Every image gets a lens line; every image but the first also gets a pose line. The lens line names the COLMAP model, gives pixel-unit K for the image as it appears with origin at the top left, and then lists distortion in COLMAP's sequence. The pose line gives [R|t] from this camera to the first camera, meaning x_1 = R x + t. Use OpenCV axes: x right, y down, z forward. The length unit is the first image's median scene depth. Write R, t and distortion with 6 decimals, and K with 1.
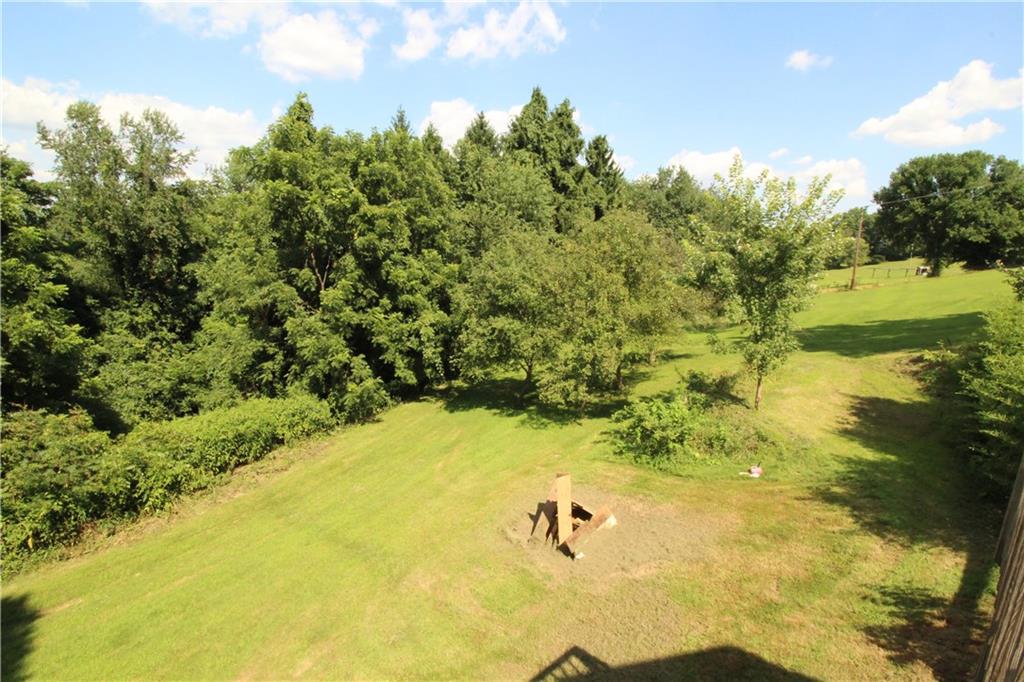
lens RADIAL K [[475.4, 0, 510.5], [0, 475.4, 340.0], [0, 0, 1]] dist [0.014208, 0.000129]
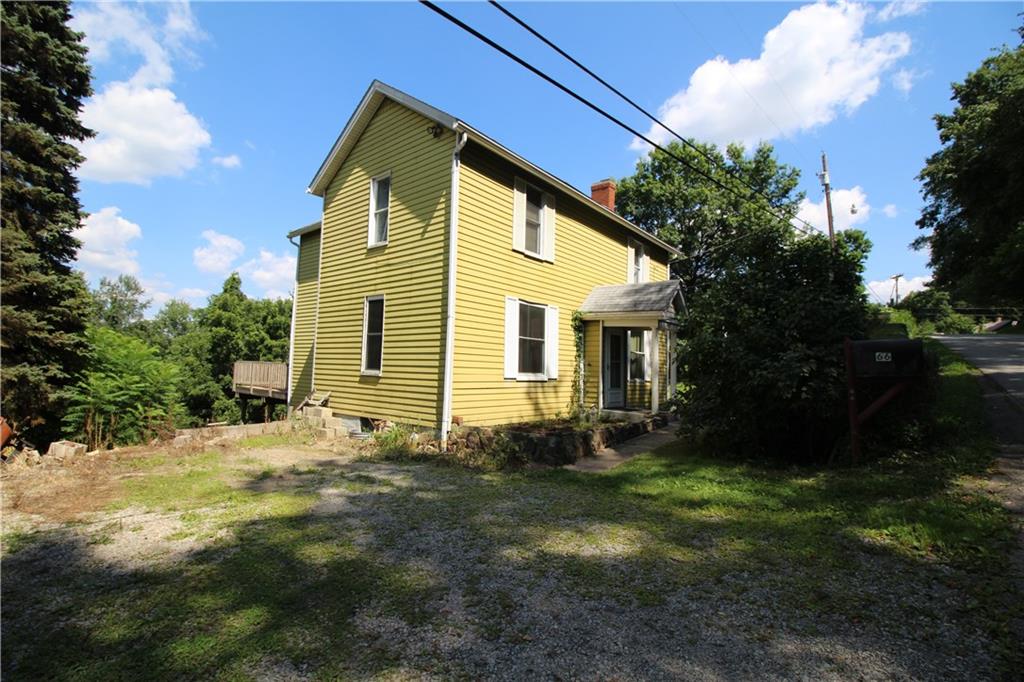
lens RADIAL K [[475.4, 0, 509.2], [0, 475.4, 342.8], [0, 0, 1]] dist [0.014208, 0.000129]
pose [[0.986725, 0.008433, 0.162180, 0.313494], [0.032015, 0.968953, -0.245162, 0.208640], [-0.159212, 0.247100, 0.955821, -0.904384]]
